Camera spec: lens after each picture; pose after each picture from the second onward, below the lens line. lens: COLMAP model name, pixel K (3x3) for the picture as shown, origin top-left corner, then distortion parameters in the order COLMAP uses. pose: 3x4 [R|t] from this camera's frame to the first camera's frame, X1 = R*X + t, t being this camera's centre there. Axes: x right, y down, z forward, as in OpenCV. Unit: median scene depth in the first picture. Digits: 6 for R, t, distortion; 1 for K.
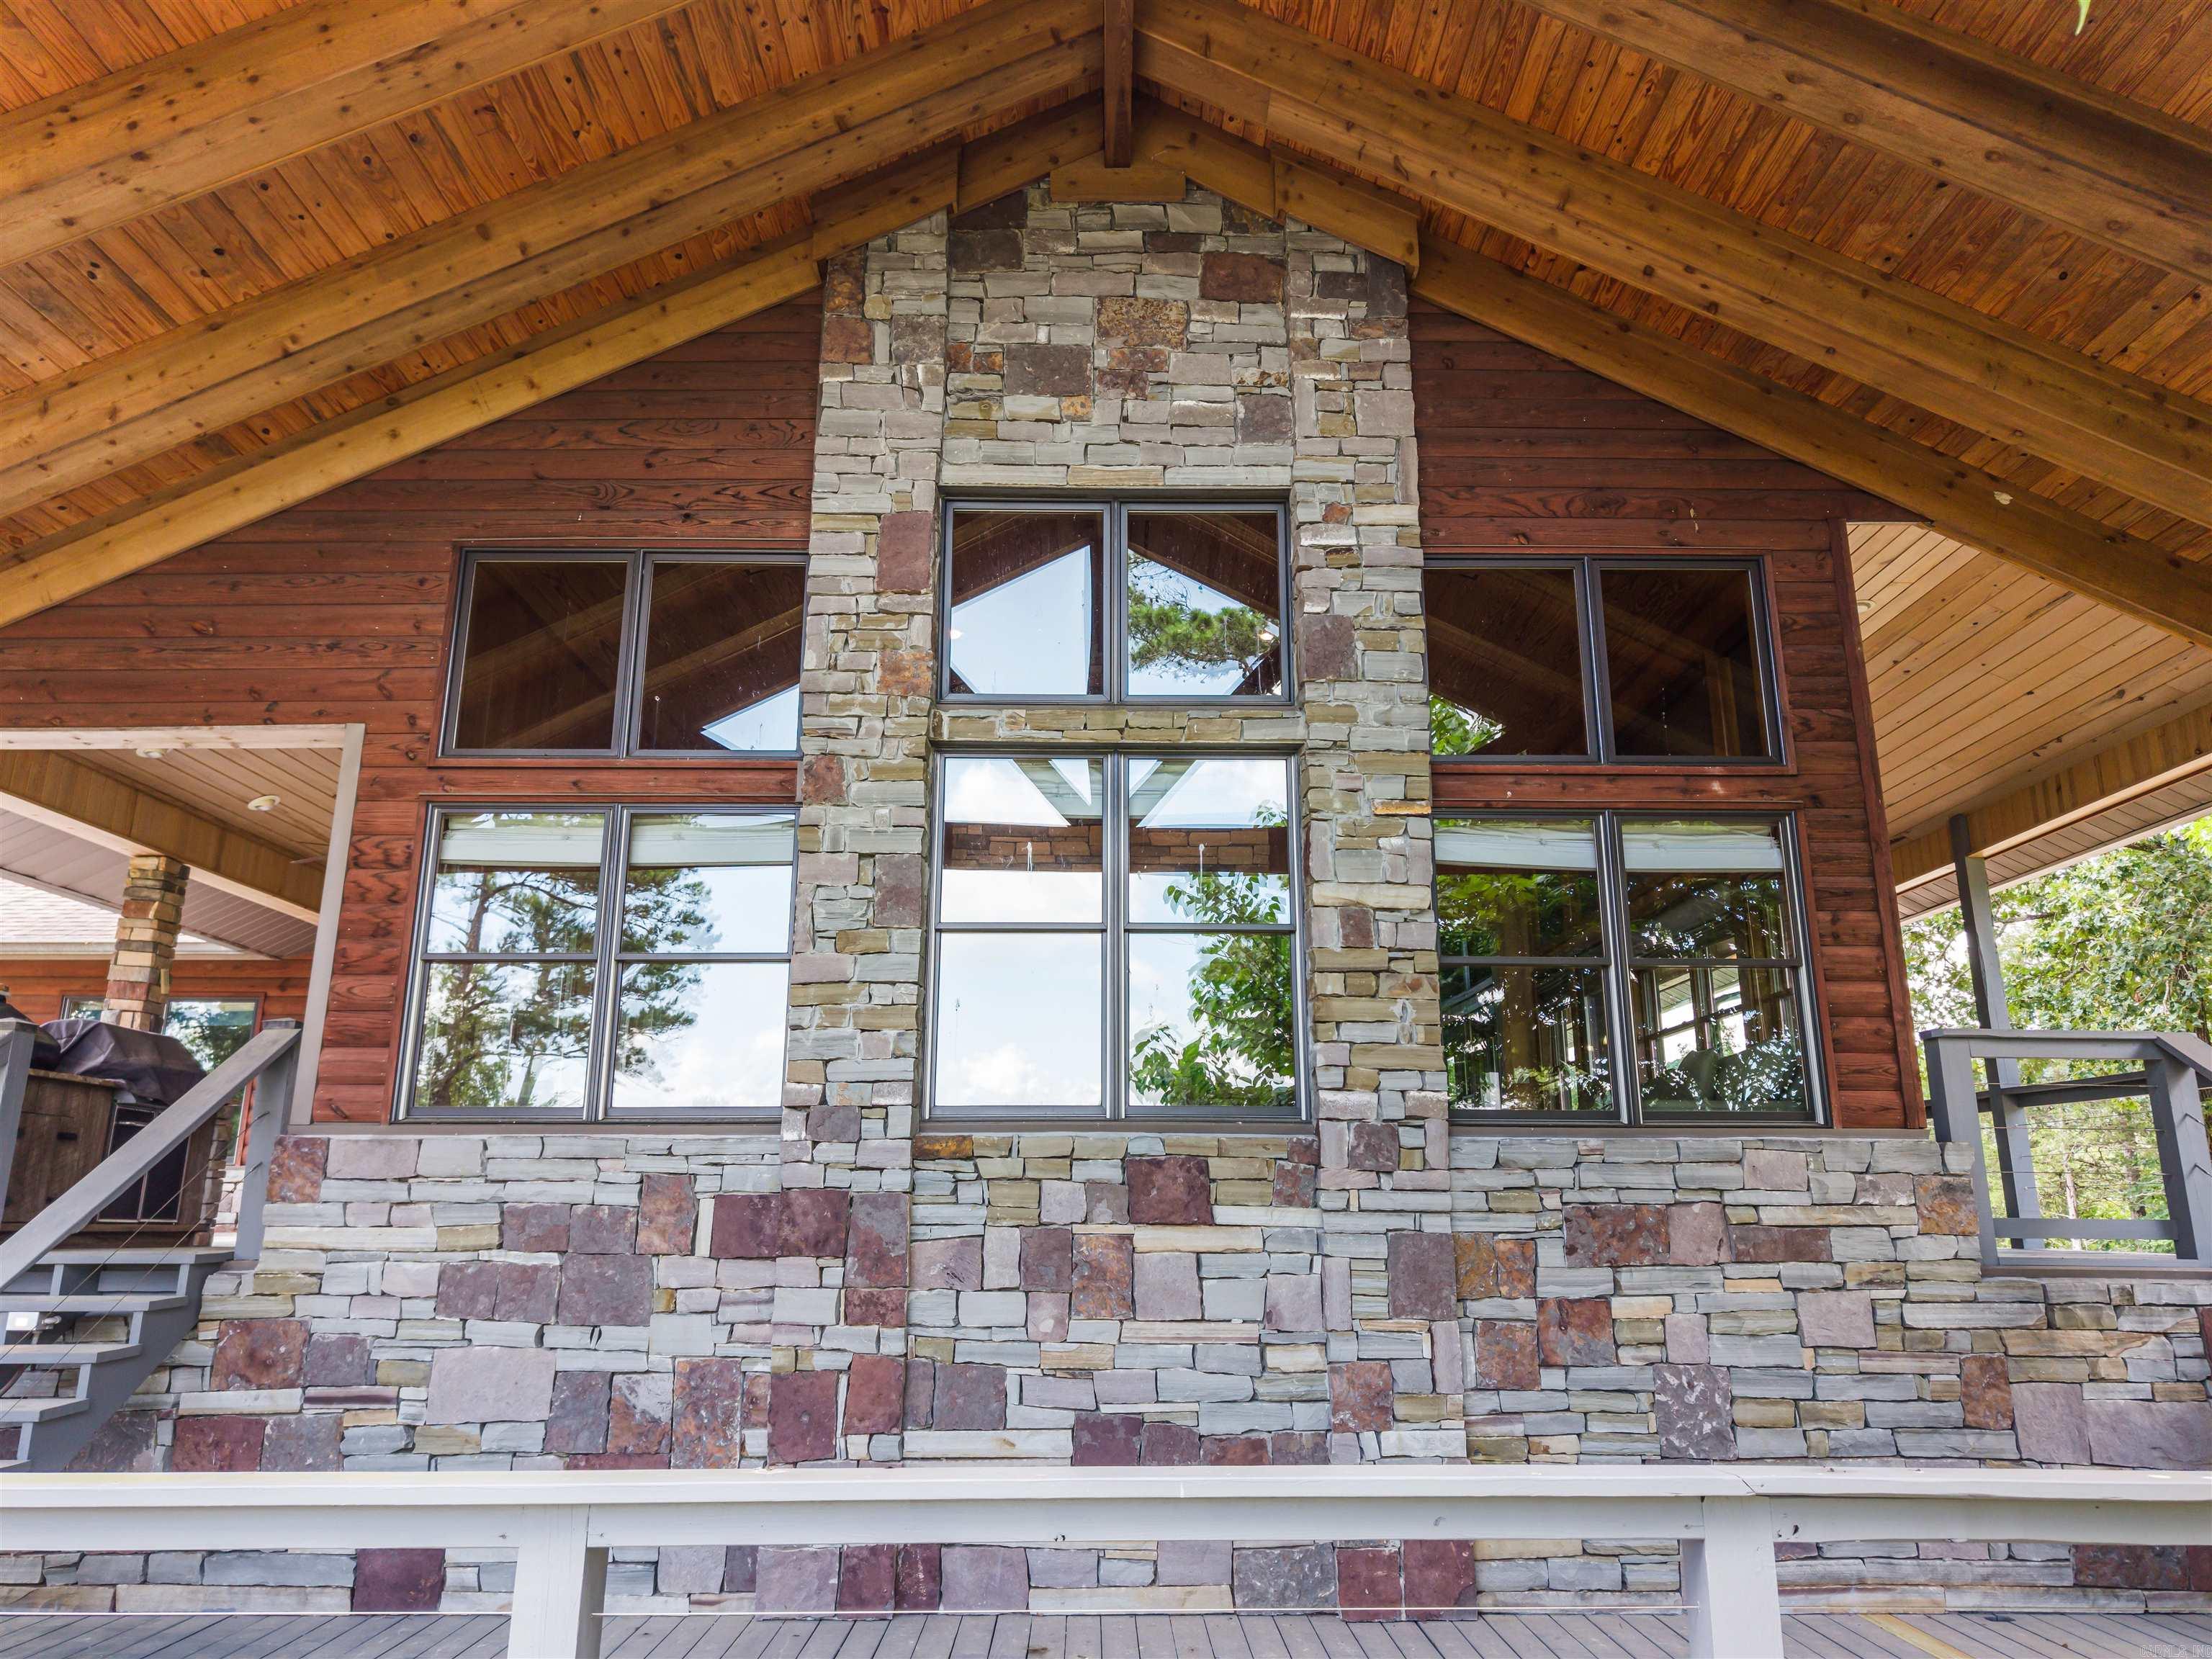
lens RADIAL K [[1506.1, 0, 1123.5], [0, 1506.1, 822.9], [0, 0, 1]] dist [0.001331, -0.015520]
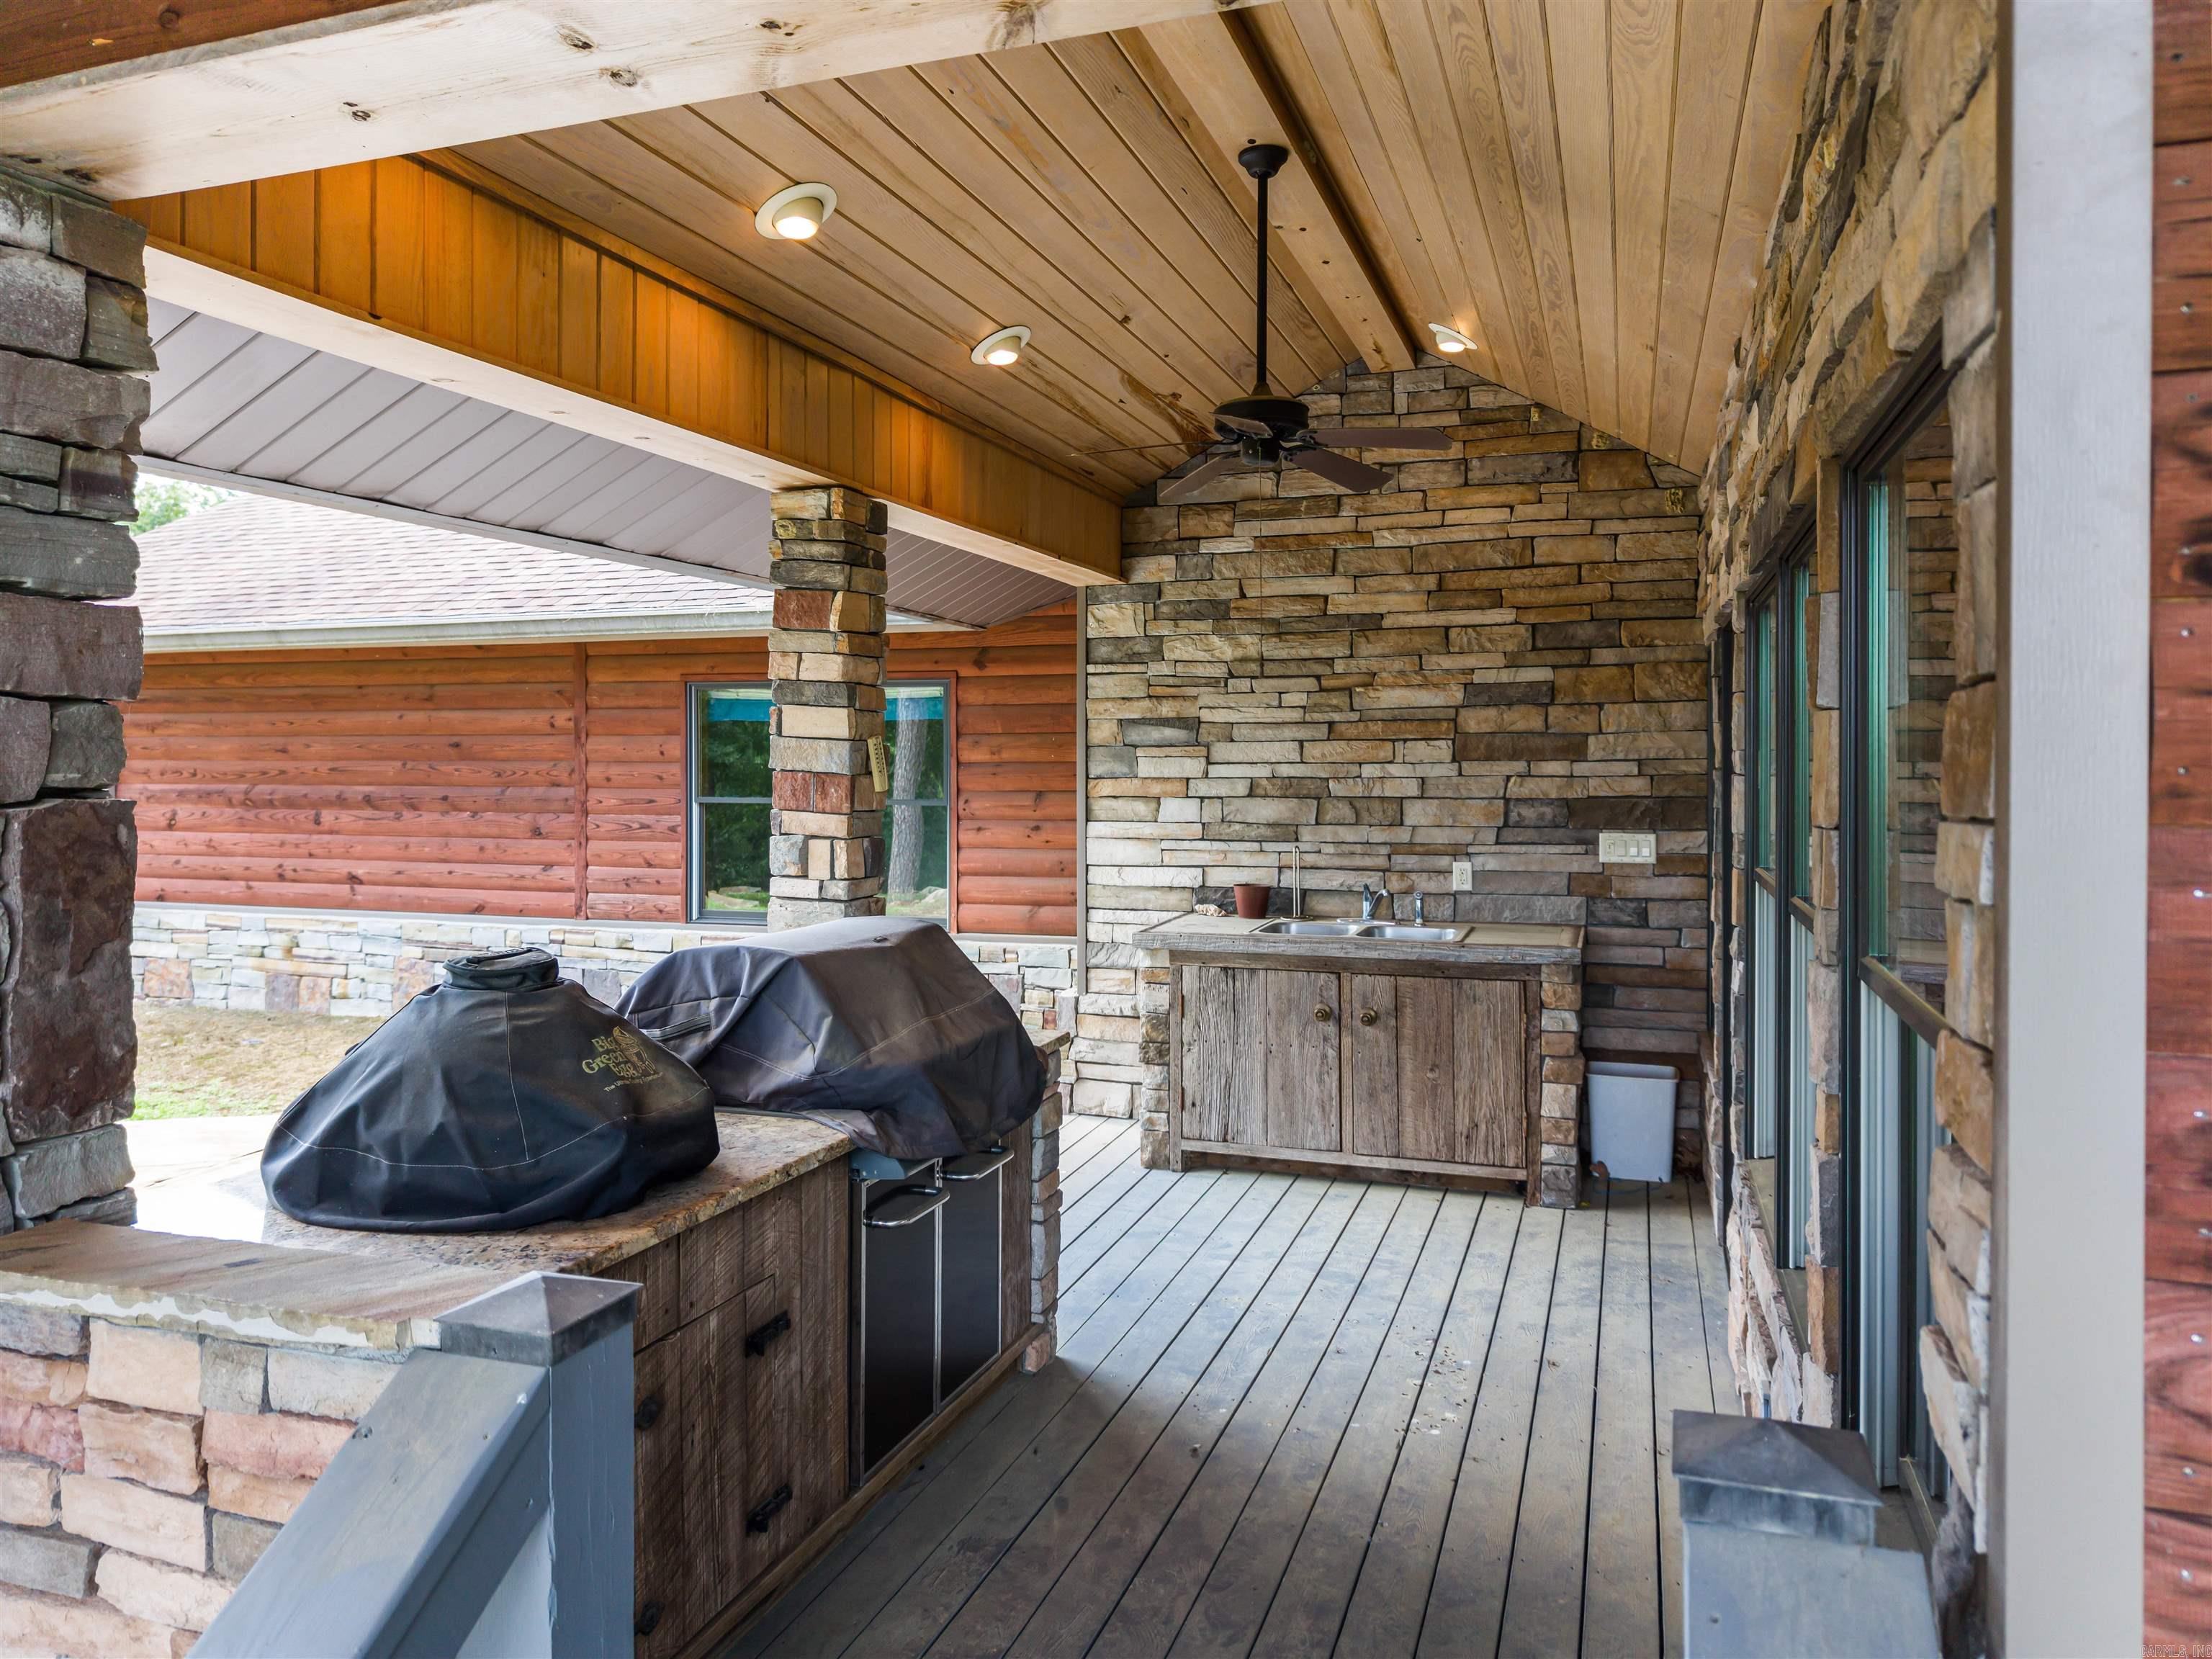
lens RADIAL K [[1506.1, 0, 1116.8], [0, 1506.1, 747.3], [0, 0, 1]] dist [0.001331, -0.015520]
pose [[0.944133, -0.004652, -0.329530, -0.605932], [0.086521, 0.968326, 0.234220, -0.001000], [0.318003, -0.249646, 0.914632, 0.876756]]
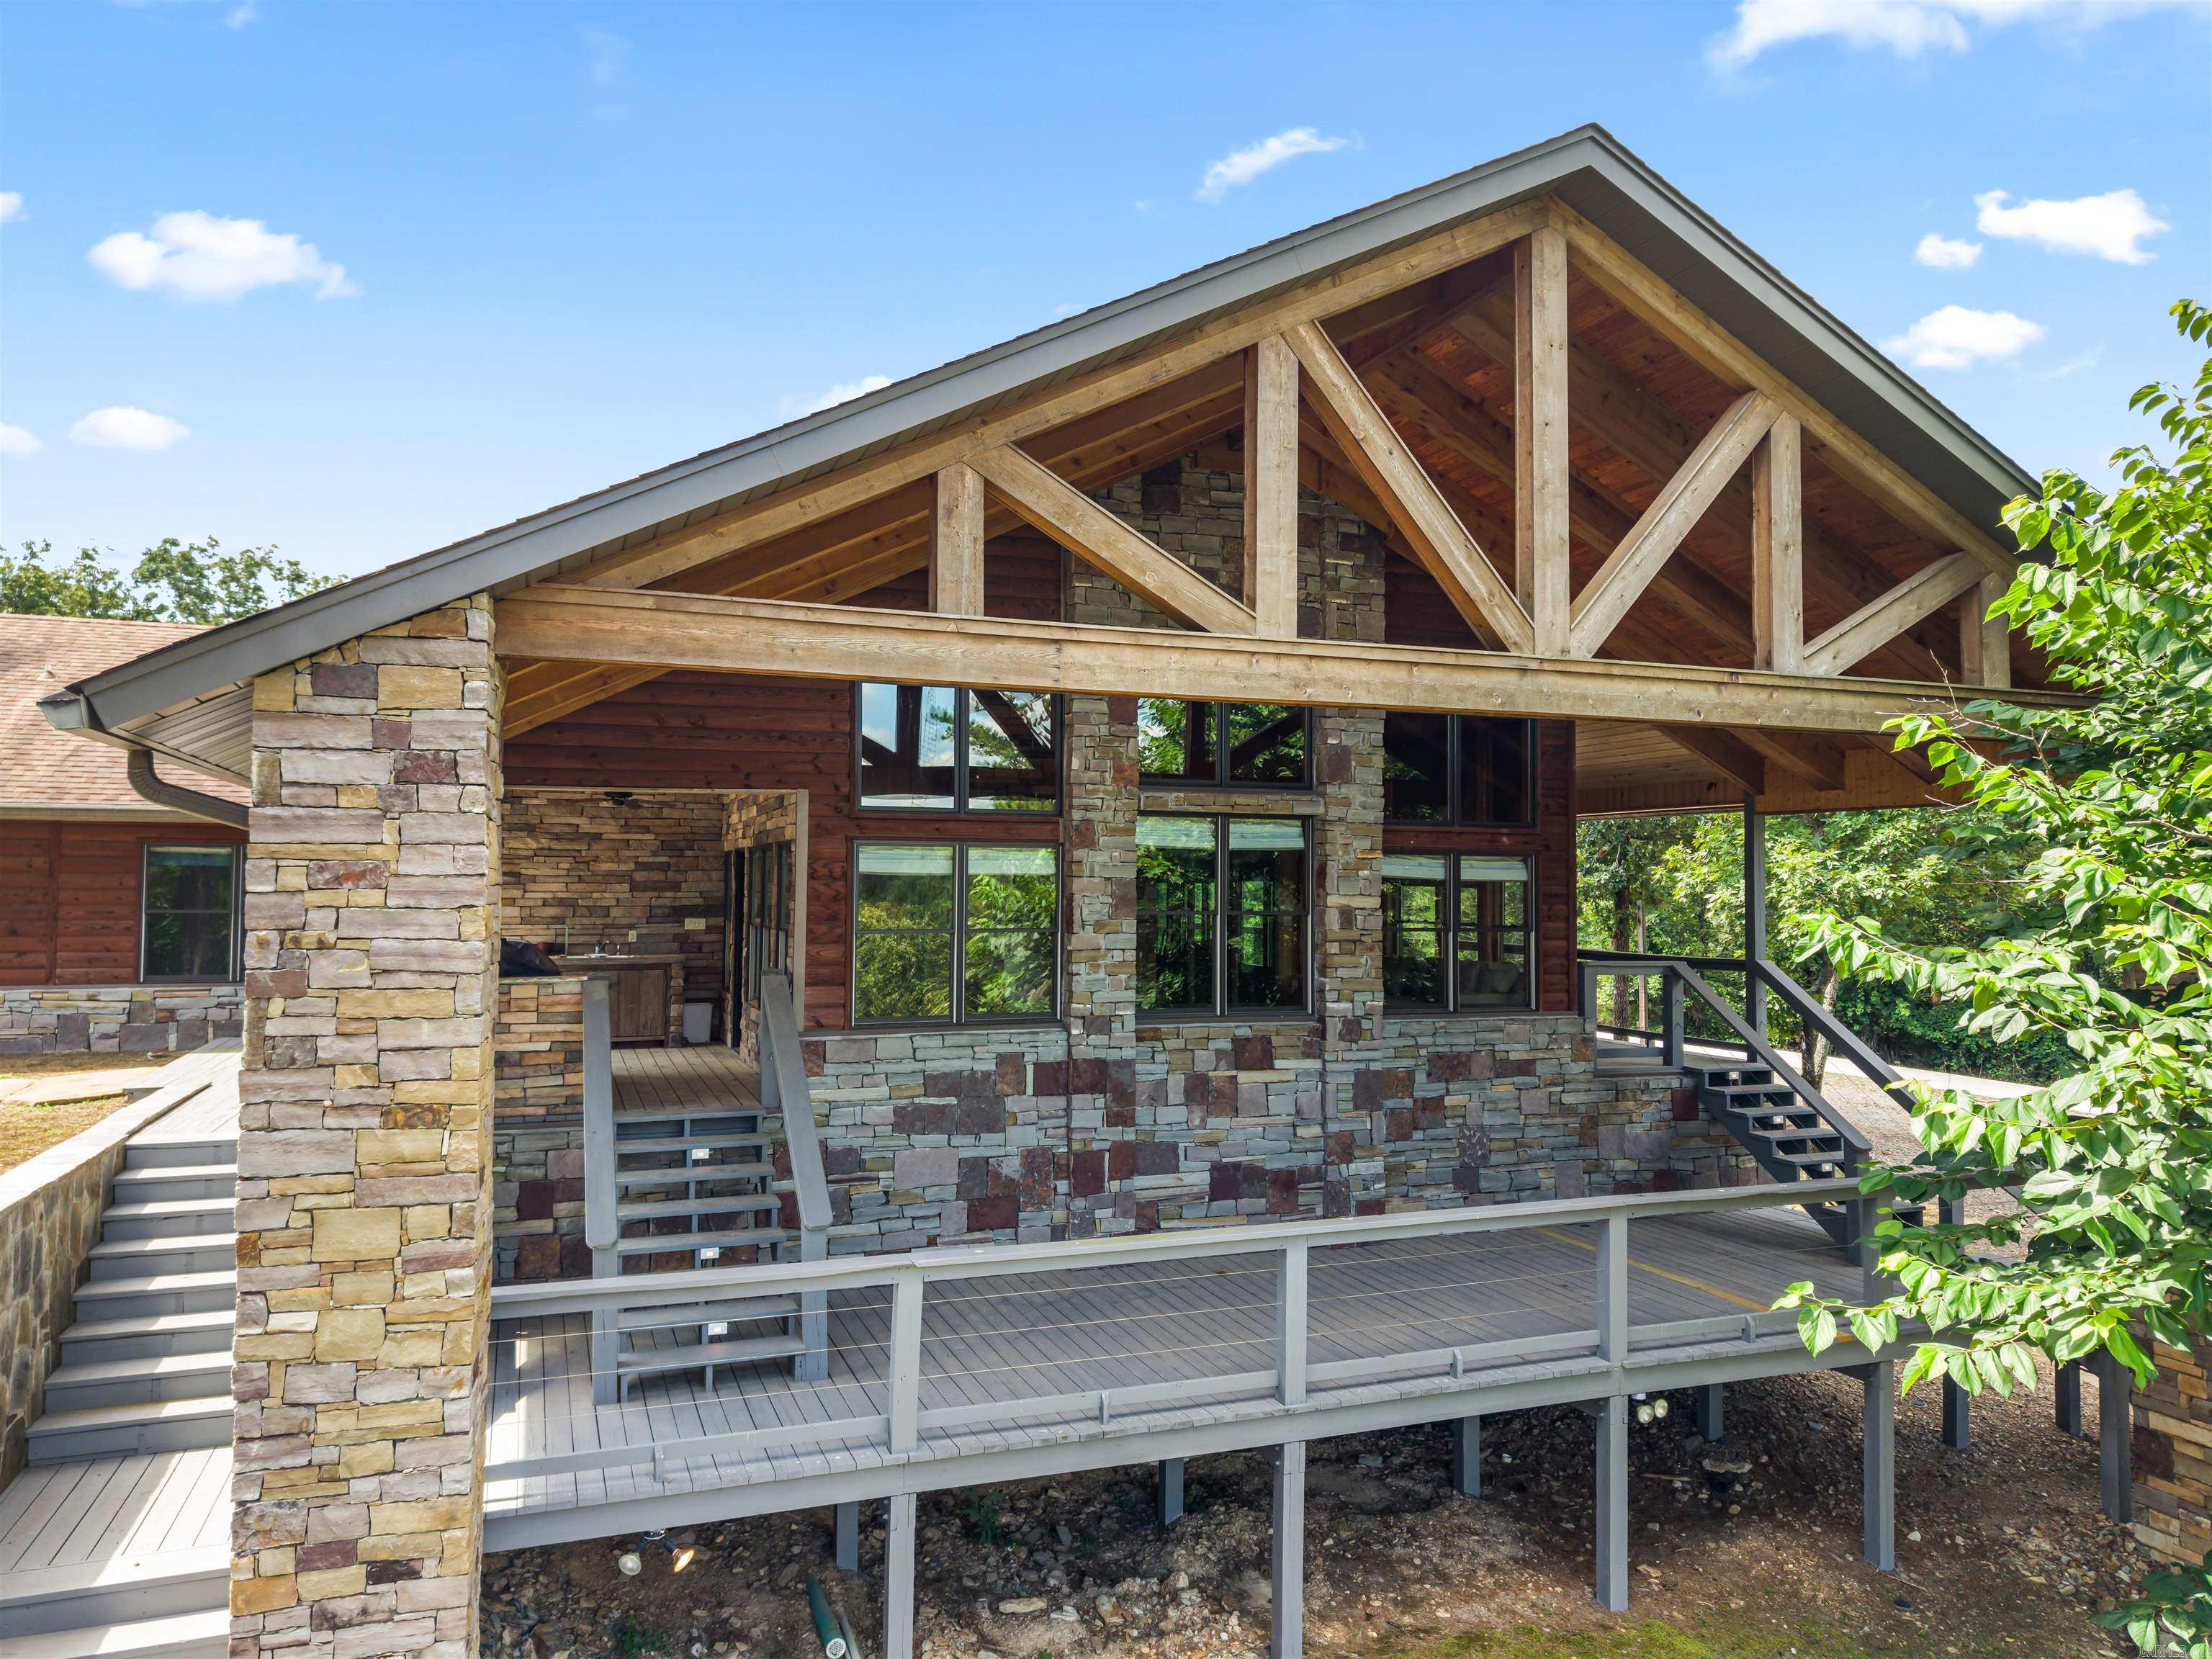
lens RADIAL K [[1506.1, 0, 1096.9], [0, 1506.1, 825.3], [0, 0, 1]] dist [0.001331, -0.015520]
pose [[0.941399, 0.019009, 0.336759, -0.831406], [-0.091844, 0.975131, 0.201705, -0.423293], [-0.324550, -0.220814, 0.919733, -0.674015]]
